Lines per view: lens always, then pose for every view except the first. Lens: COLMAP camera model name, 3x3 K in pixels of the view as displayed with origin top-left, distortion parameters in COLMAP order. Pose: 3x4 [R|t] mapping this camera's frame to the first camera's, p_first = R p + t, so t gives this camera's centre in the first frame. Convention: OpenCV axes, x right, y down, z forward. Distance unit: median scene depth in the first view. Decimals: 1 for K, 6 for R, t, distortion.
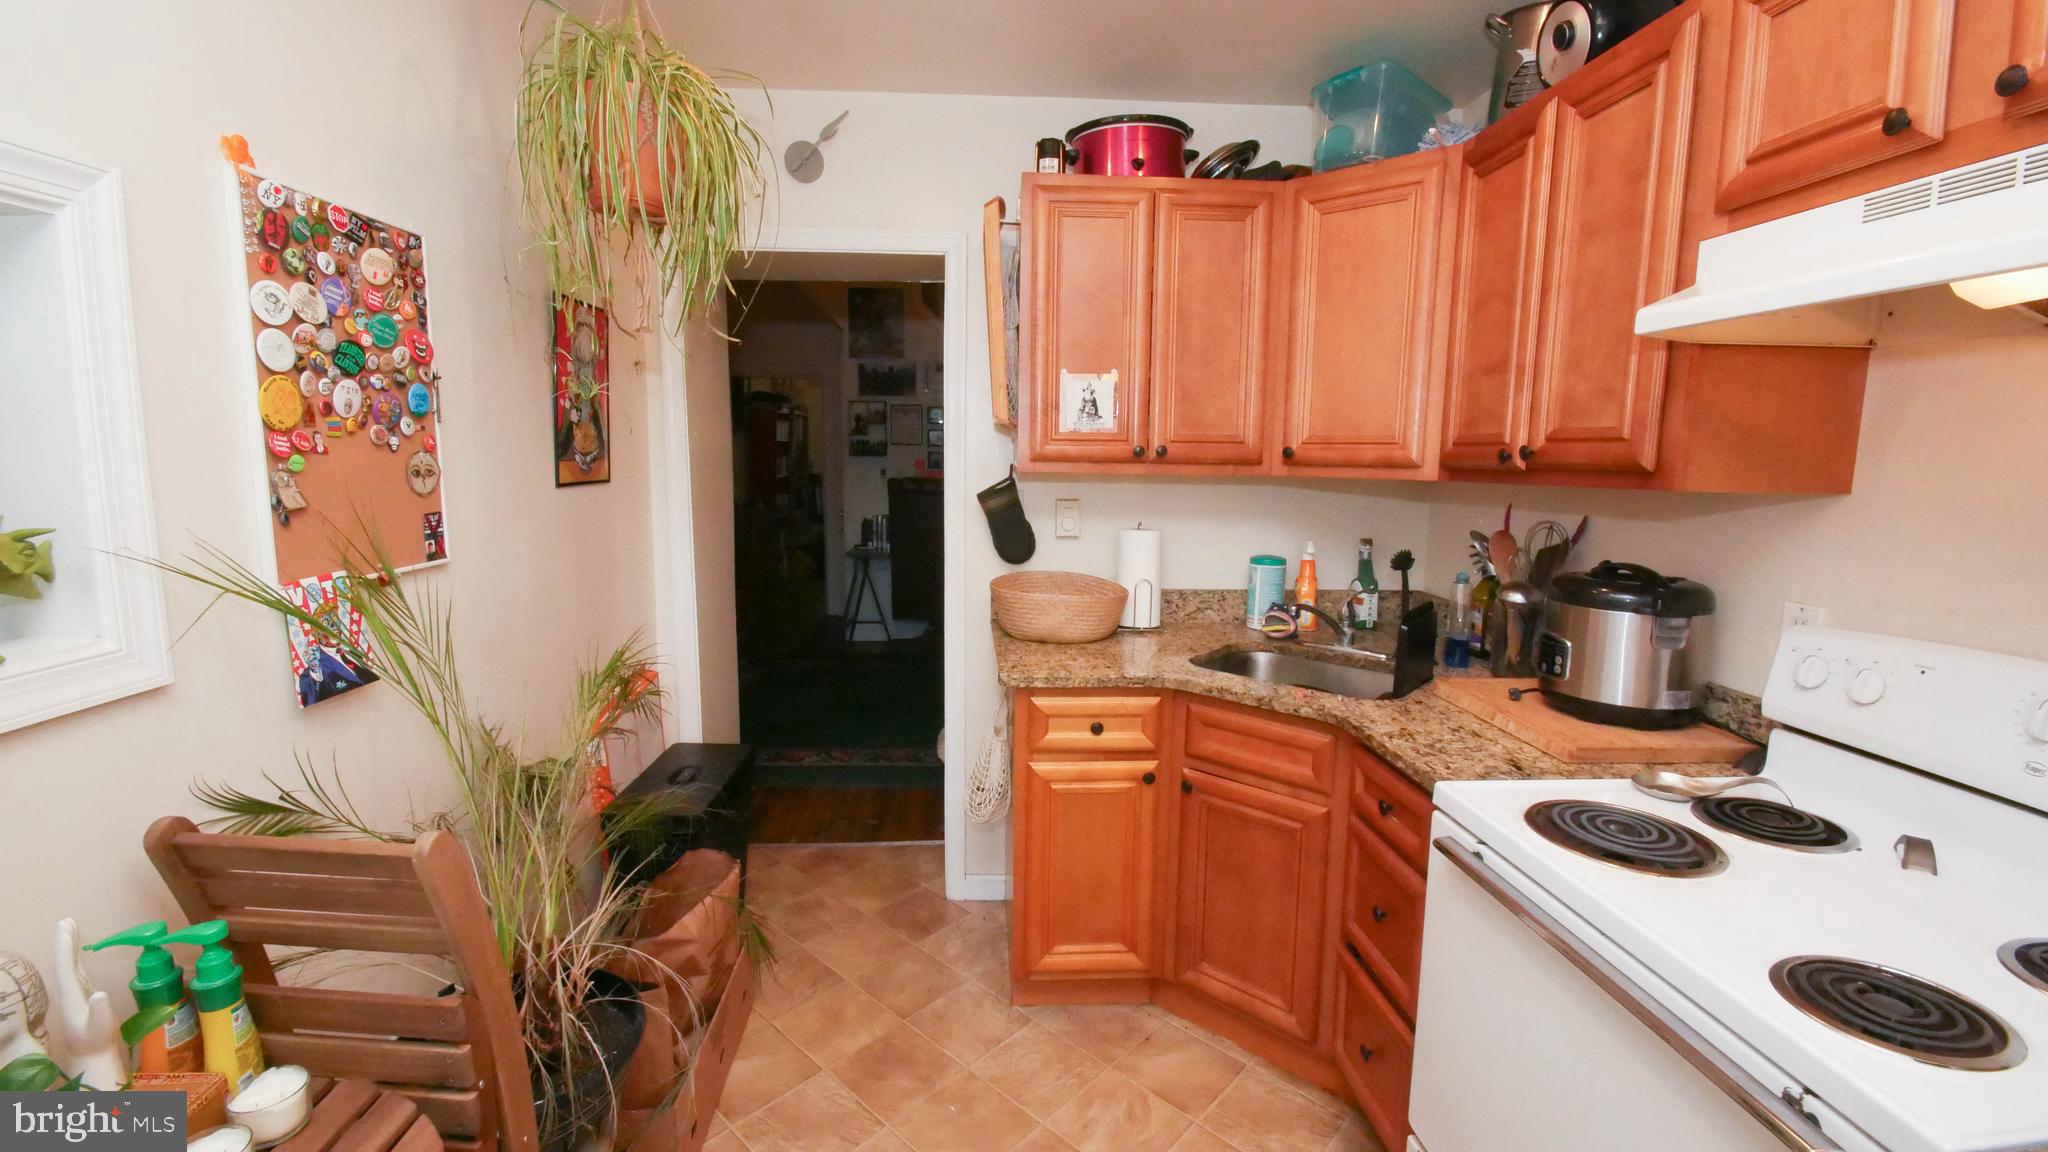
lens RADIAL K [[859.9, 0, 1012.8], [0, 859.9, 565.9], [0, 0, 1]] dist [0.000277, -0.007012]
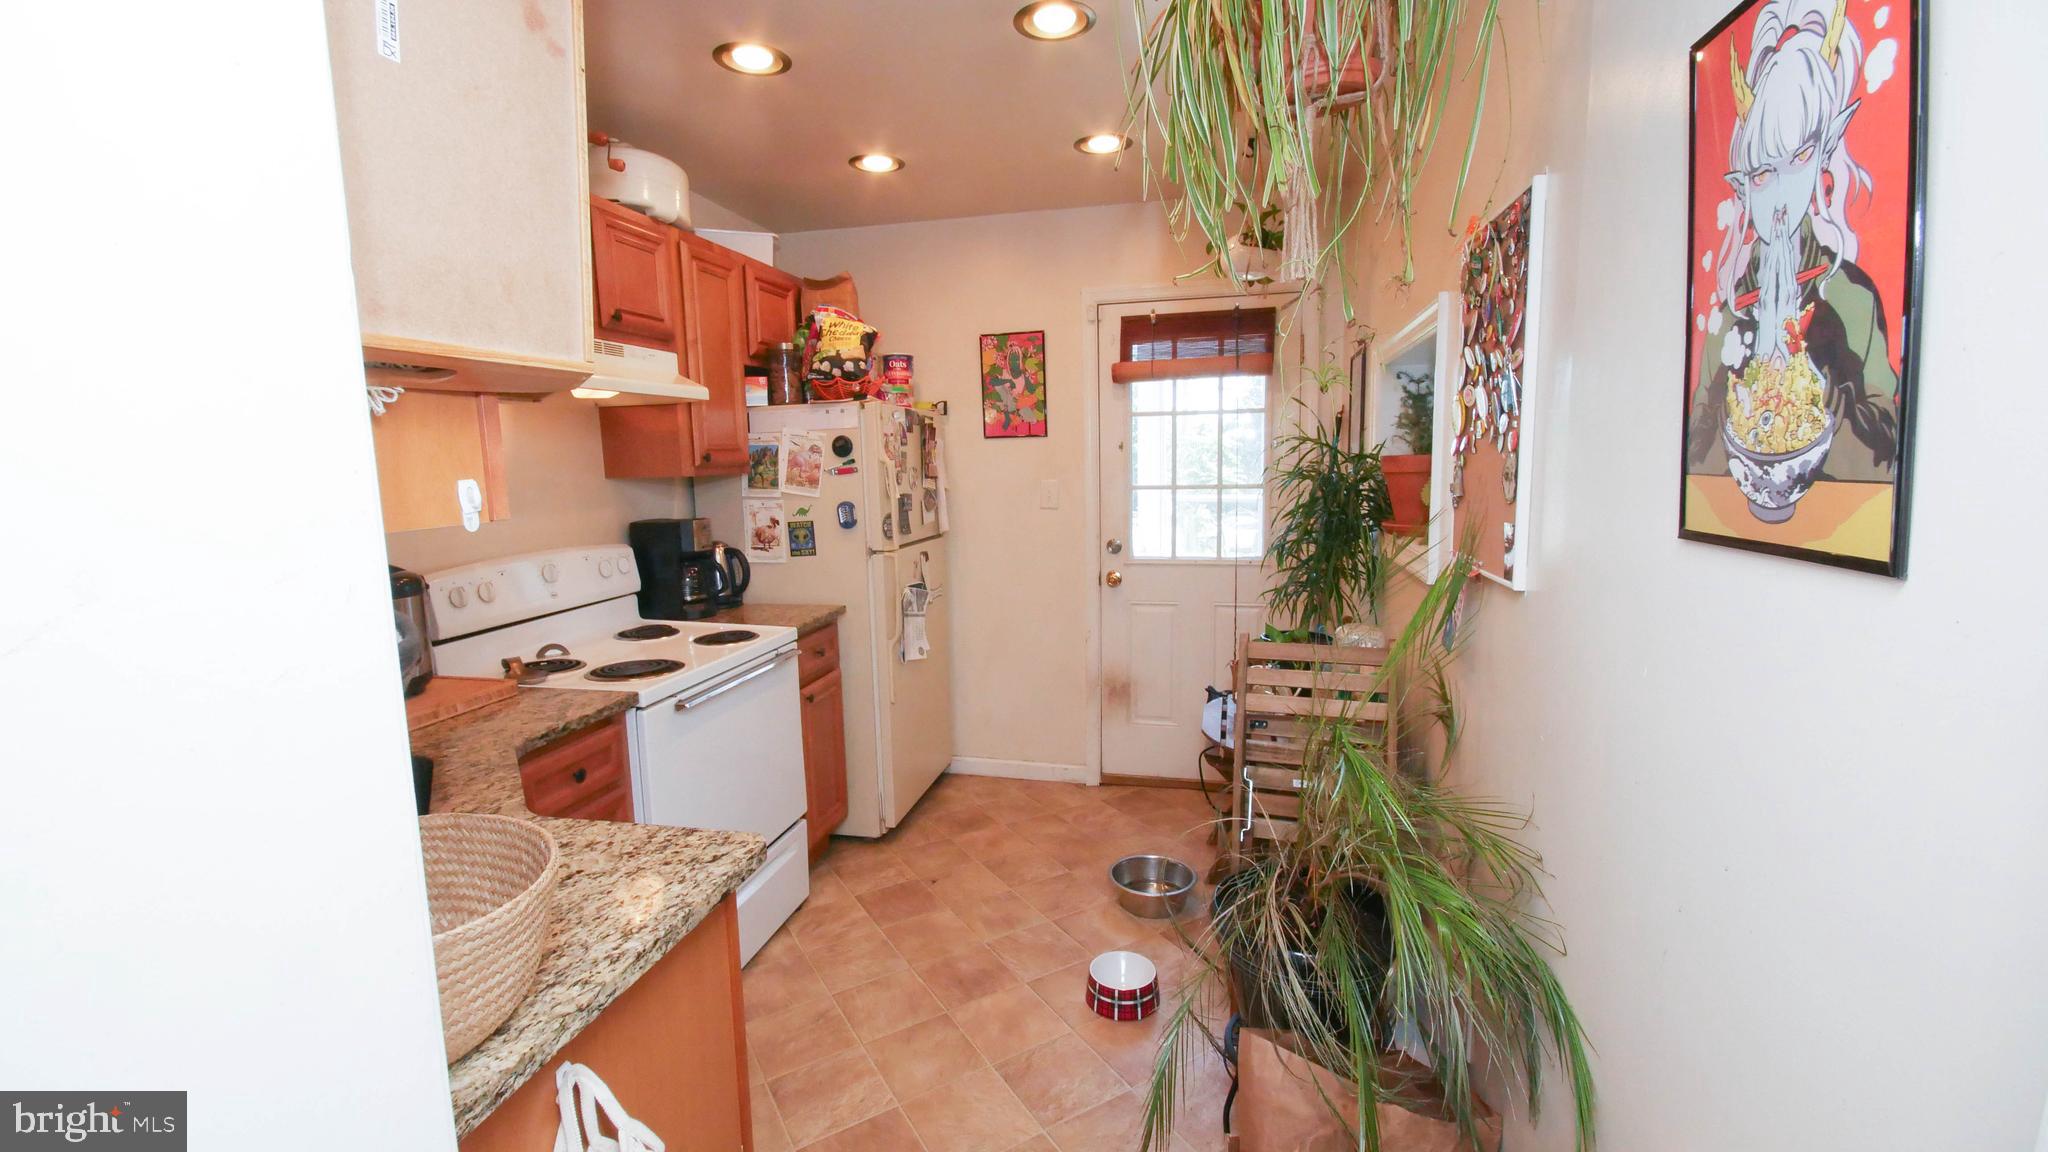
lens RADIAL K [[859.1, 0, 1026.4], [0, 859.1, 570.6], [0, 0, 1]] dist [-0.000395, -0.000021]
pose [[-0.965056, -0.026647, 0.260687, -0.415232], [0.044114, 0.964098, 0.261856, -0.244559], [-0.258306, 0.264206, -0.929233, 1.813588]]
